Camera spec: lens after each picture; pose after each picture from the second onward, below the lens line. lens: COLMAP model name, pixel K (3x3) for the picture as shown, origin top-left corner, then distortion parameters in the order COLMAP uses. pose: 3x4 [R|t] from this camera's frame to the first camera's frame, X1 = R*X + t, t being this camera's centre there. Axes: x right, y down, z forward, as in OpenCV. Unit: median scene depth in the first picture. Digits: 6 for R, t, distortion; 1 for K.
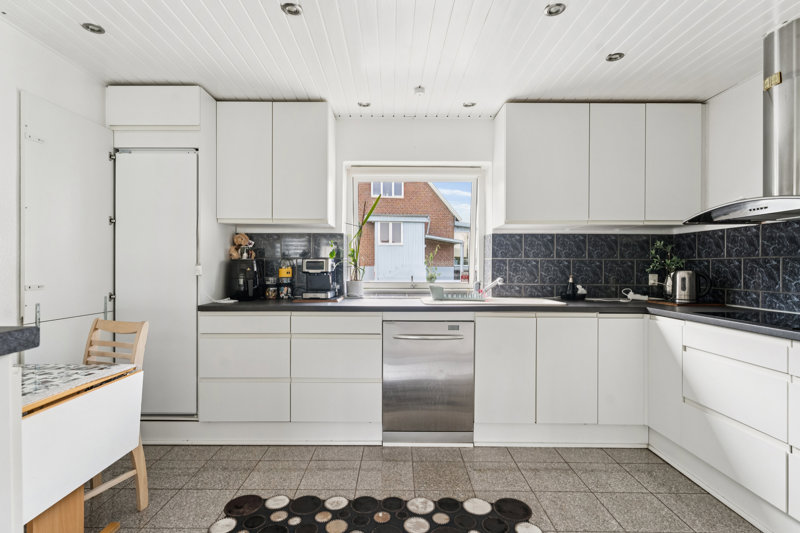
lens RADIAL K [[411.5, 0, 400.0], [0, 411.5, 266.5], [0, 0, 1]] dist [0.001511, 0.000103]
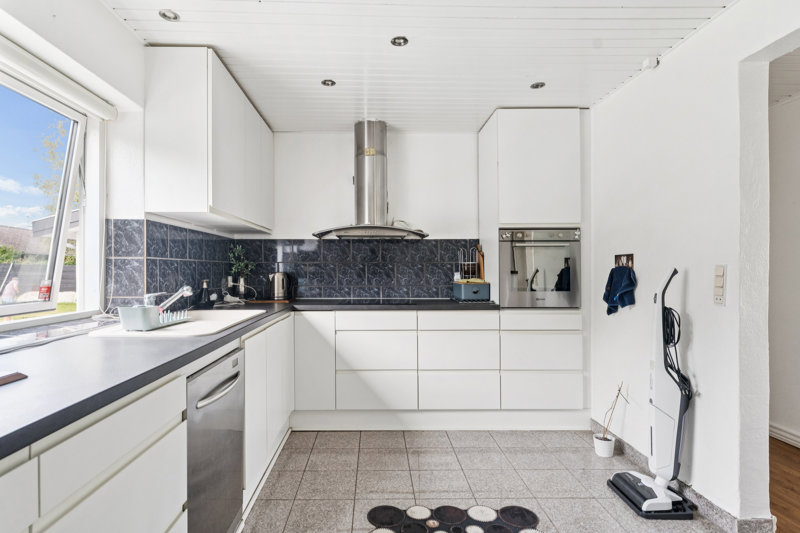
lens RADIAL K [[407.5, 0, 400.0], [0, 407.5, 266.5], [0, 0, 1]] dist [-0.000319, 0.000012]
pose [[-0.044161, 0.004863, 0.999013, -0.476424], [0.001708, 0.999987, -0.004792, -0.001305], [-0.999023, 0.001495, -0.044169, 0.684096]]
